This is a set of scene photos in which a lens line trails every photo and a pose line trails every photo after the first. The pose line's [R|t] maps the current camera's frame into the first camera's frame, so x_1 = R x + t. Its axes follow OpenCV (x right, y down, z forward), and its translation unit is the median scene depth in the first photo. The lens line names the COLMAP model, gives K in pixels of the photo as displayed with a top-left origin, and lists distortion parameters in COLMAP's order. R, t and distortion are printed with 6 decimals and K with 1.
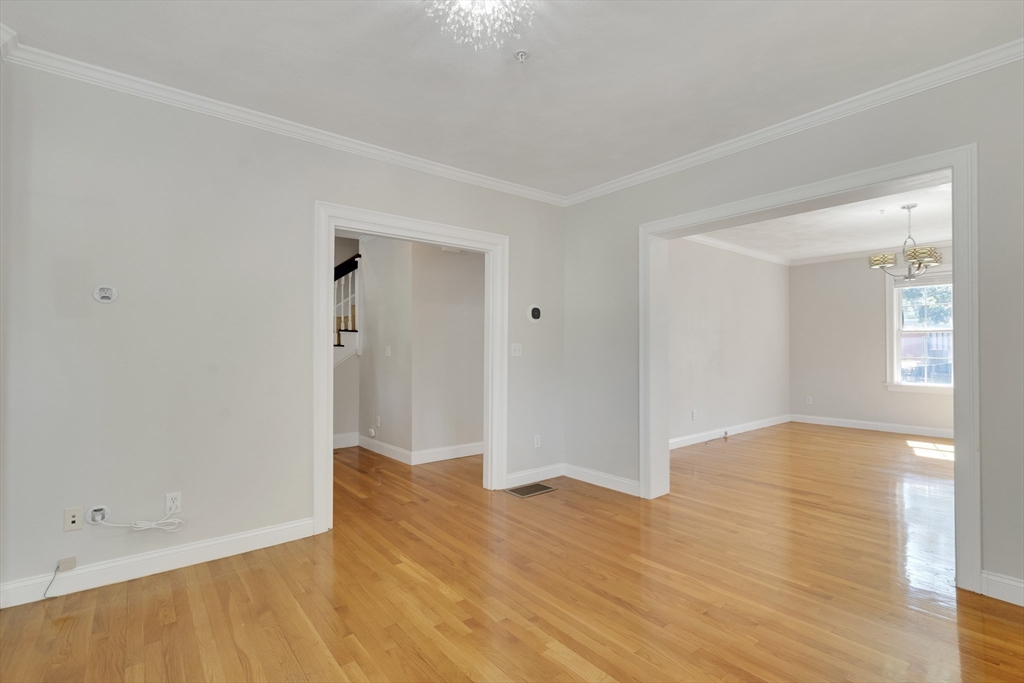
lens RADIAL K [[478.9, 0, 512.0], [0, 478.9, 341.5], [0, 0, 1]] dist [-0.000763, 0.000581]
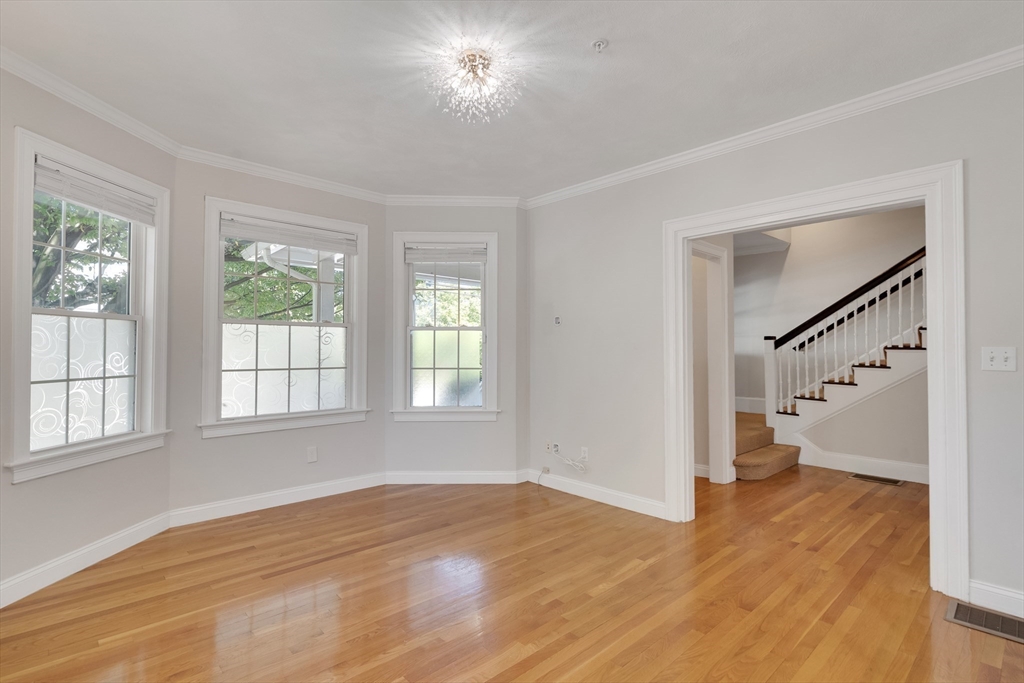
lens RADIAL K [[495.1, 0, 518.5], [0, 495.1, 347.8], [0, 0, 1]] dist [-0.000778, 0.000175]
pose [[0.075617, -0.001734, -0.997135, 0.785738], [0.012787, 0.999918, -0.000769, -0.001625], [0.997055, -0.012692, 0.075633, 0.627104]]
